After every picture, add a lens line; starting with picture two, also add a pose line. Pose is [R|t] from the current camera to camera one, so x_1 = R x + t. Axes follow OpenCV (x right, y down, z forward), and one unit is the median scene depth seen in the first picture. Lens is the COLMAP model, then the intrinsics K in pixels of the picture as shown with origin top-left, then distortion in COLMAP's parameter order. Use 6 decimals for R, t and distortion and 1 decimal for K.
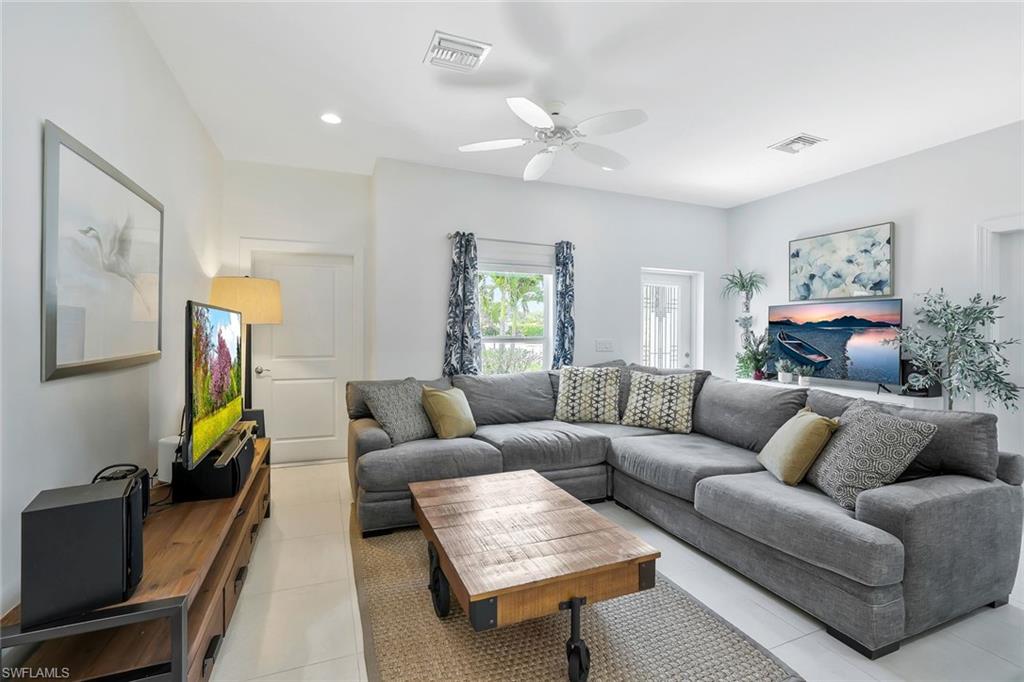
lens RADIAL K [[445.6, 0, 510.6], [0, 445.6, 332.9], [0, 0, 1]] dist [-0.014979, 0.003509]
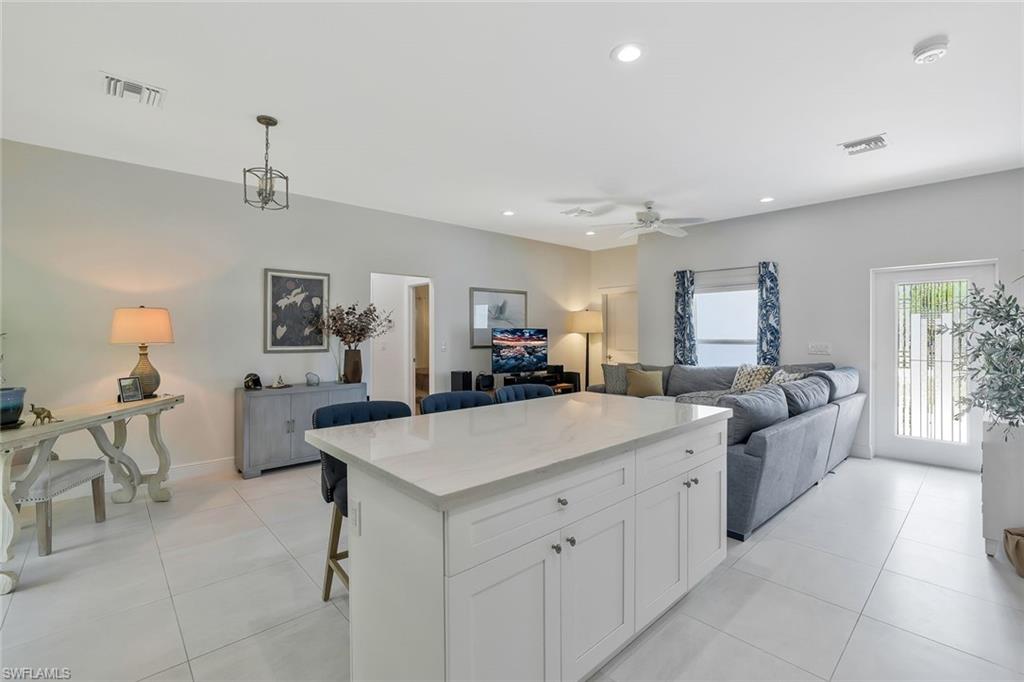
lens RADIAL K [[445.6, 0, 514.1], [0, 445.6, 338.1], [0, 0, 1]] dist [-0.014979, 0.003509]
pose [[0.356766, -0.001674, -0.934192, 1.092096], [-0.002223, 0.999994, -0.002640, 0.007584], [0.934191, 0.003018, 0.356760, -0.069179]]
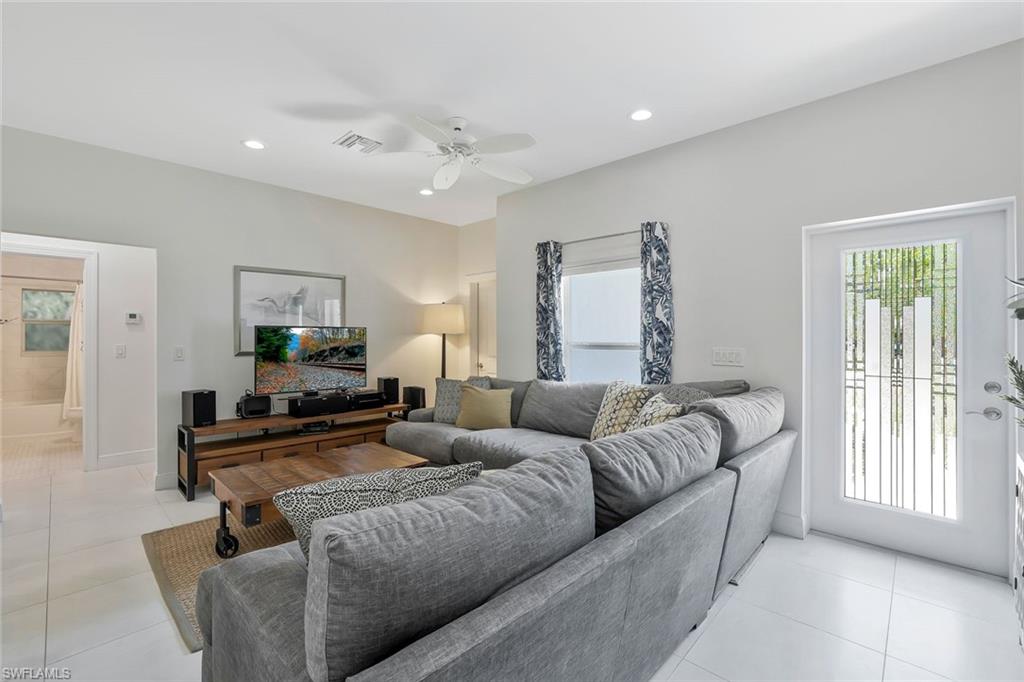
lens RADIAL K [[445.6, 0, 509.7], [0, 445.6, 340.4], [0, 0, 1]] dist [-0.014979, 0.003509]
pose [[0.421706, -0.003095, -0.906727, 0.790729], [0.000077, 0.999994, -0.003378, 0.005526], [0.906732, 0.001355, 0.421704, 0.487852]]
